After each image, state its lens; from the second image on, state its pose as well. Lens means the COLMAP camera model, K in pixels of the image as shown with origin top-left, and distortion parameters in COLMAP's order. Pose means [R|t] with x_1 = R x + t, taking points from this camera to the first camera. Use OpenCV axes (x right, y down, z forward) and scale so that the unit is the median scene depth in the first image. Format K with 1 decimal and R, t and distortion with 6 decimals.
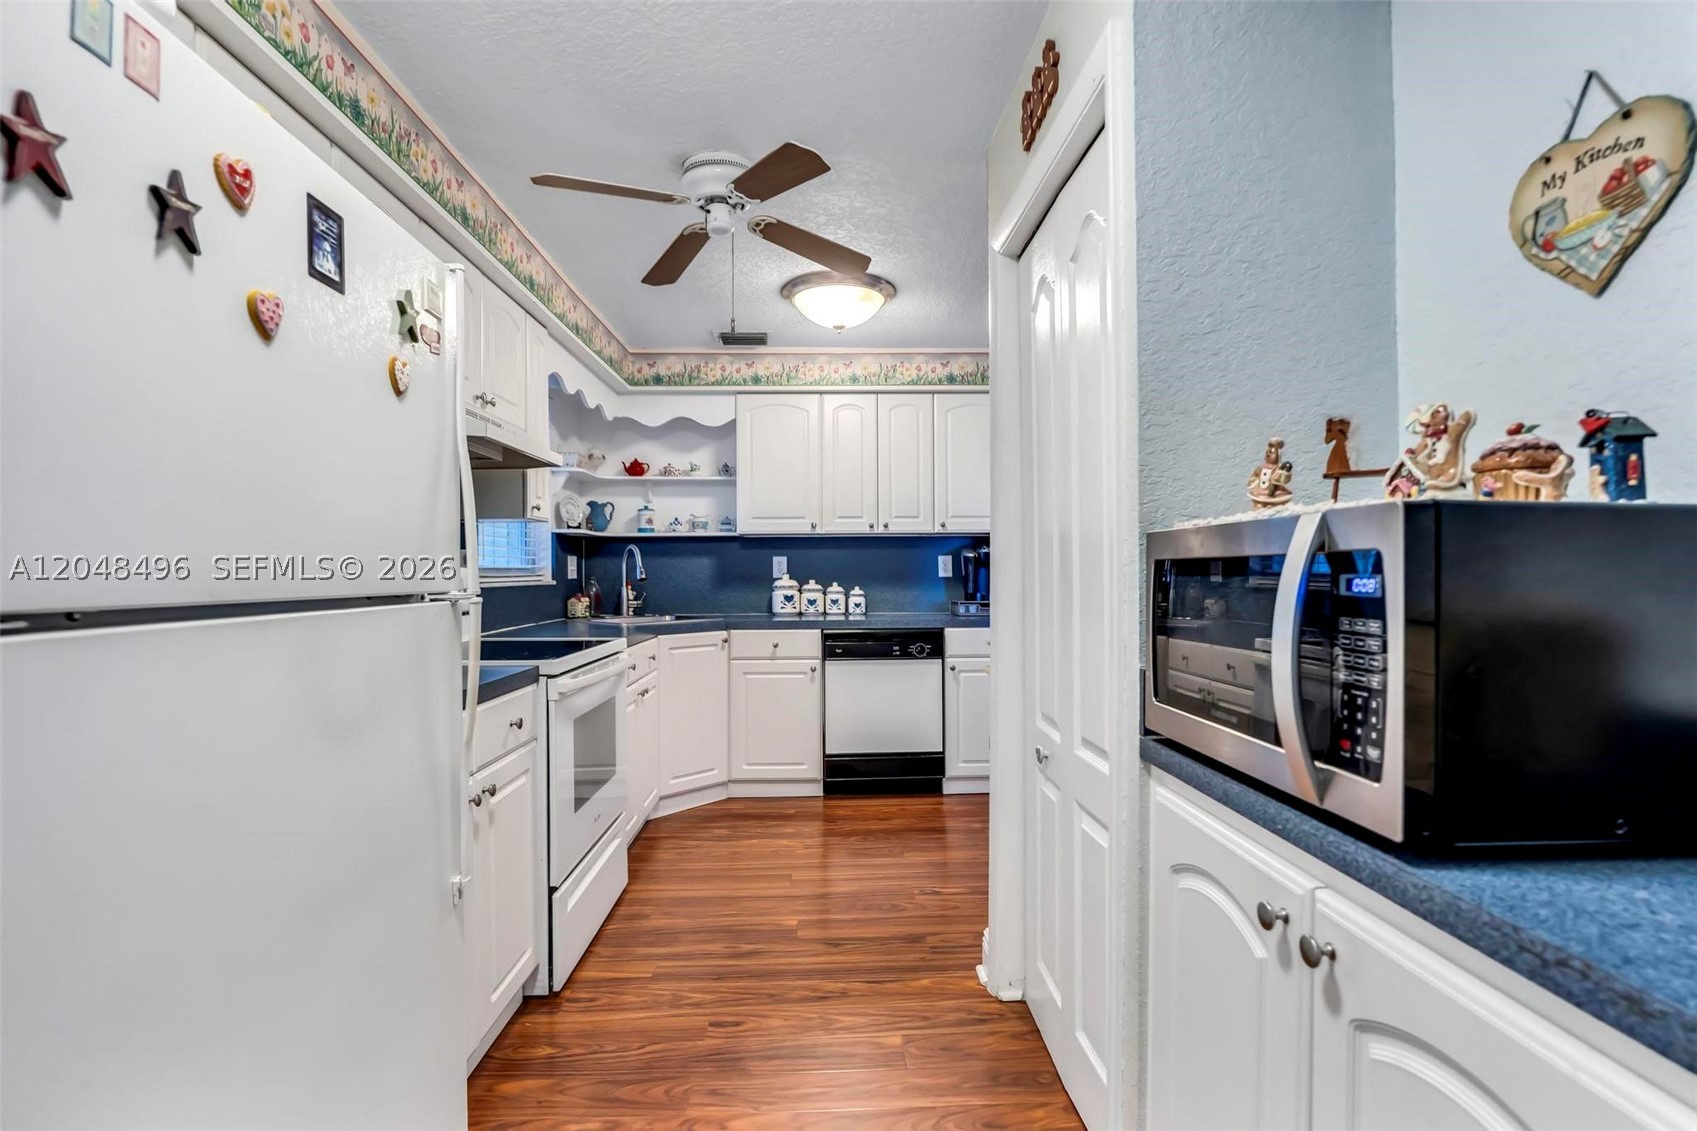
lens RADIAL K [[788.6, 0, 848.5], [0, 788.6, 565.5], [0, 0, 1]] dist [-0.000460, 0.000097]
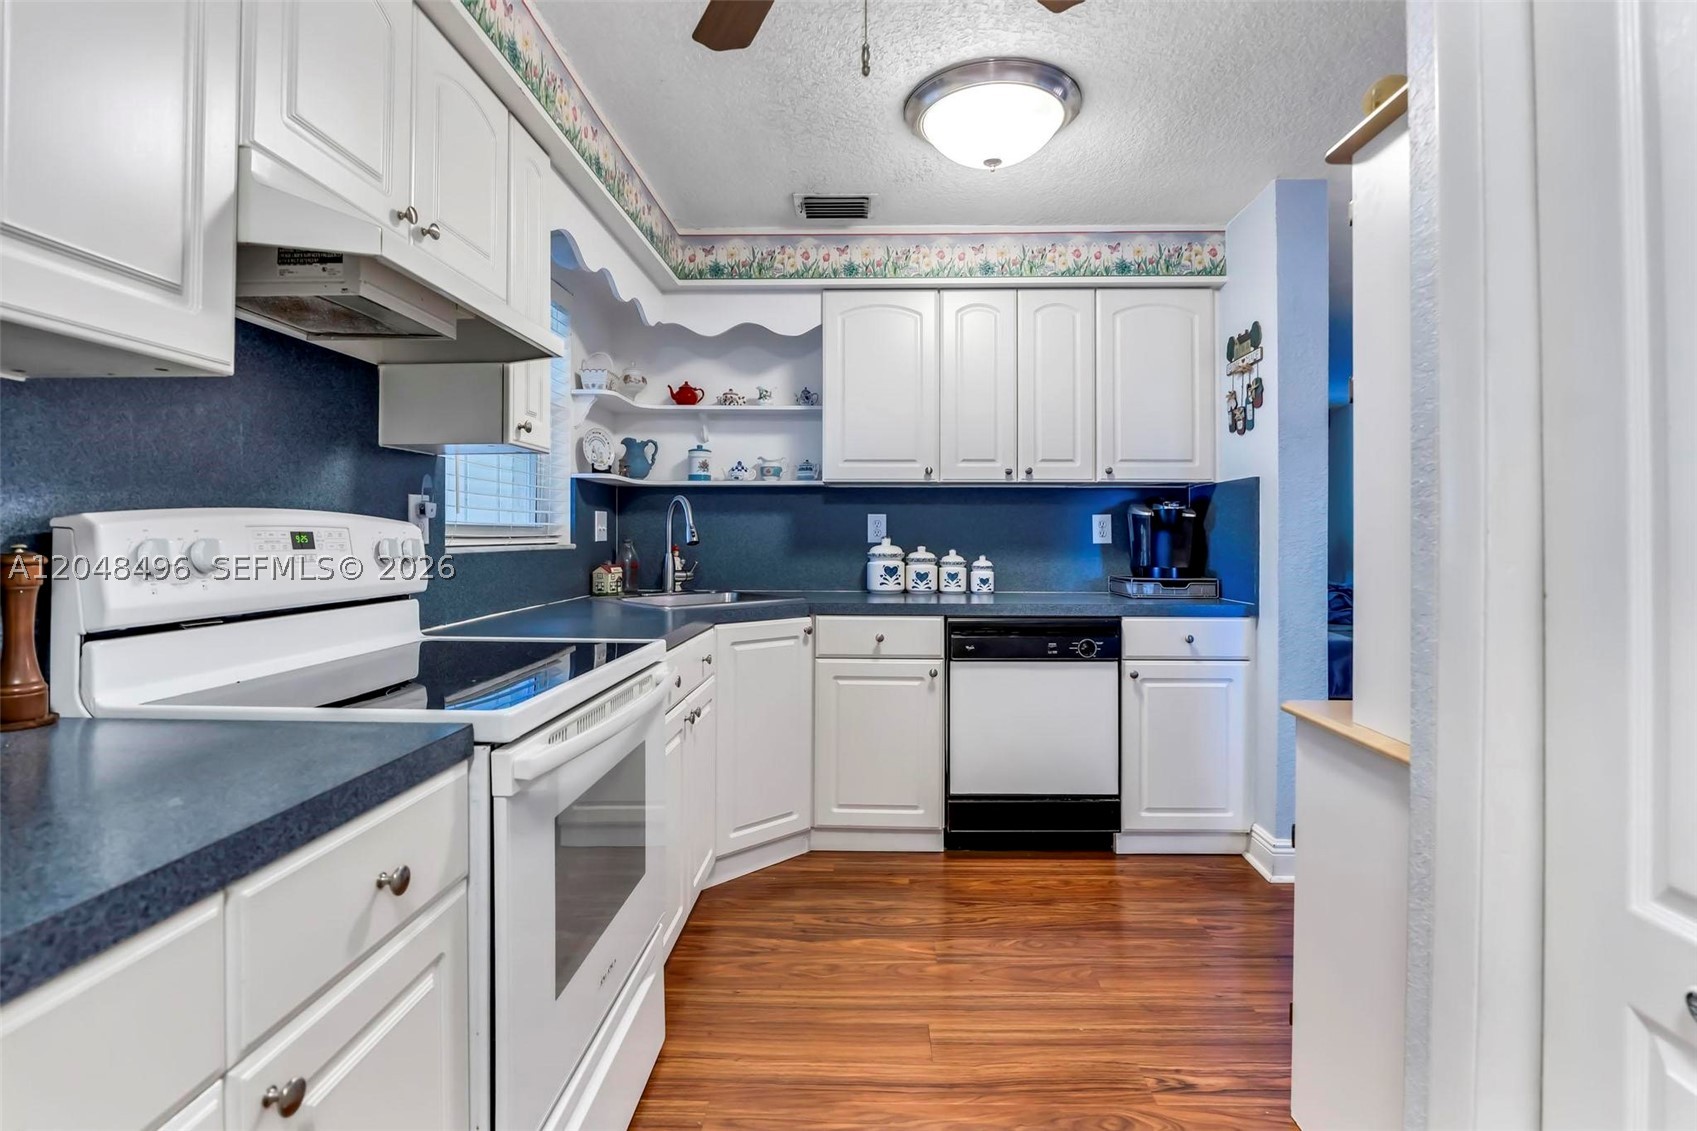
lens RADIAL K [[797.4, 0, 869.3], [0, 797.4, 537.7], [0, 0, 1]] dist [0.000803, 0.000062]
pose [[0.999067, 0.009602, -0.042102, -0.066665], [-0.009198, 0.999910, 0.009782, 0.003703], [0.042192, -0.009385, 0.999065, 0.264215]]
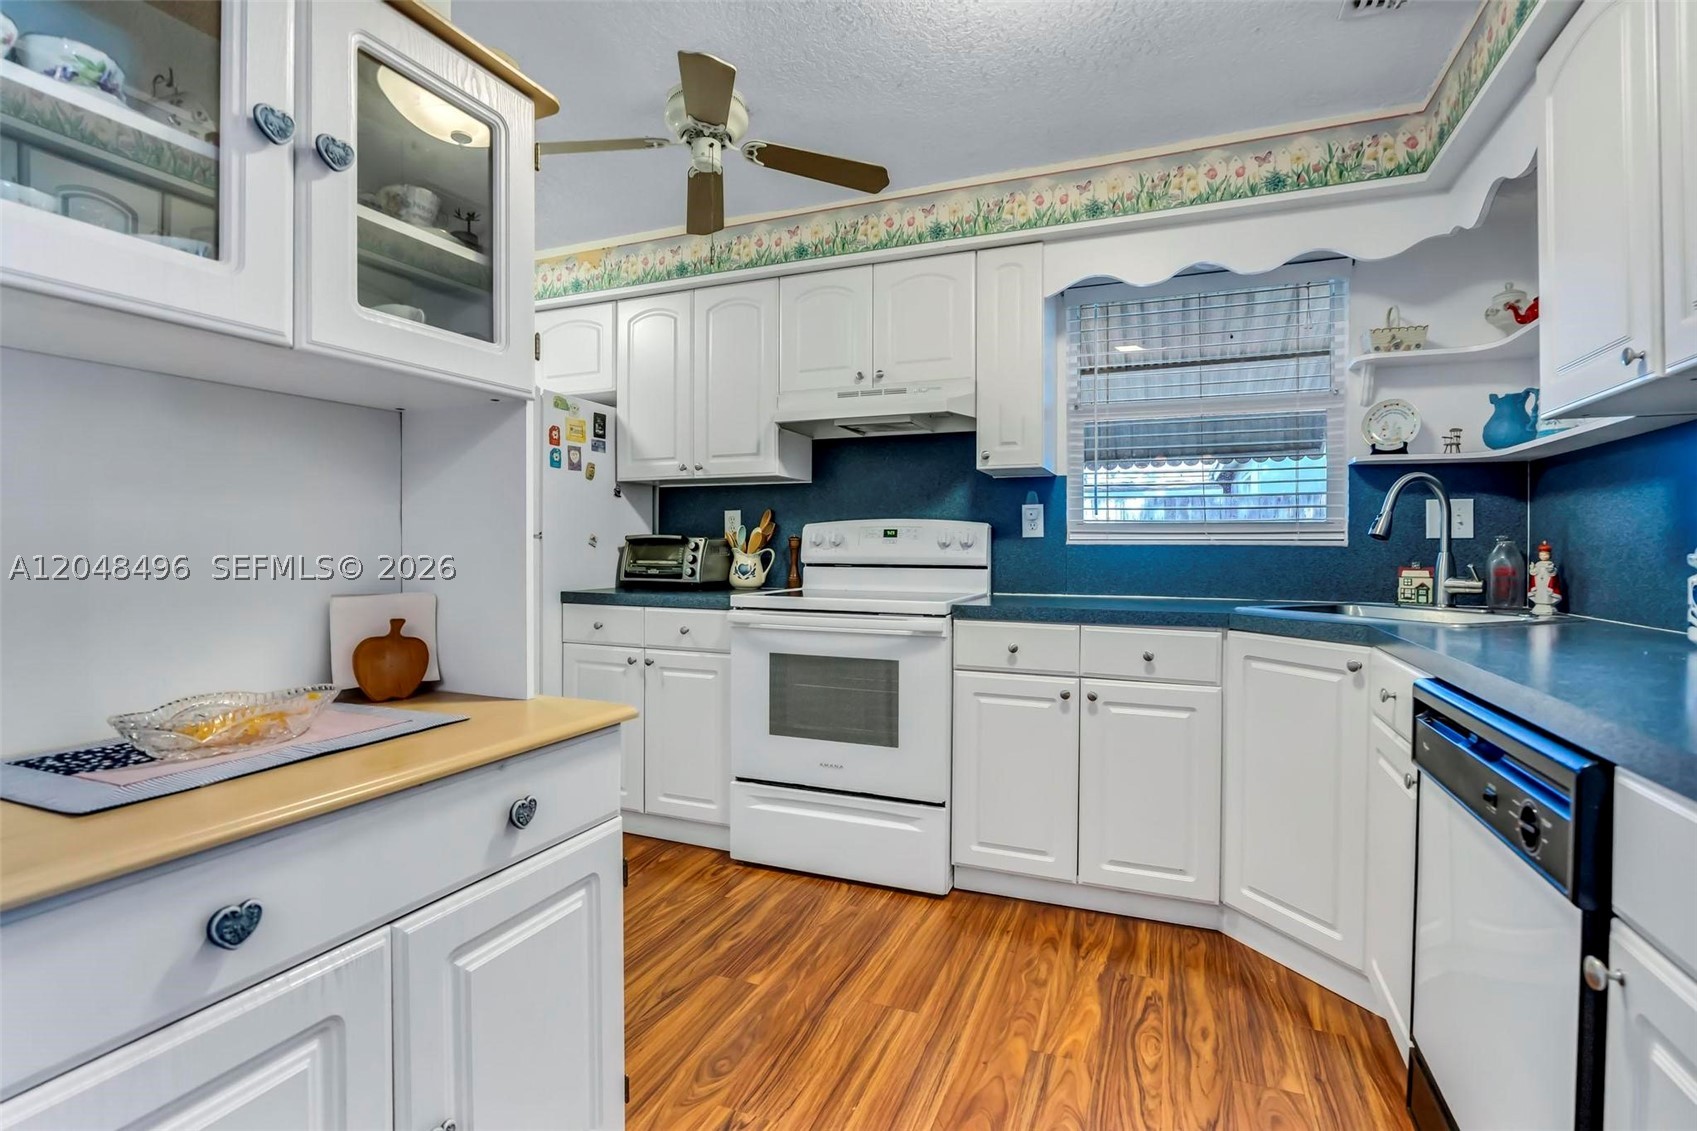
lens RADIAL K [[788.6, 0, 848.5], [0, 788.6, 565.5], [0, 0, 1]] dist [-0.000460, 0.000097]
pose [[-0.397512, 0.019510, -0.917390, 0.348971], [0.002252, 0.999792, 0.020287, 0.024448], [0.917594, 0.005998, -0.397473, 0.831841]]
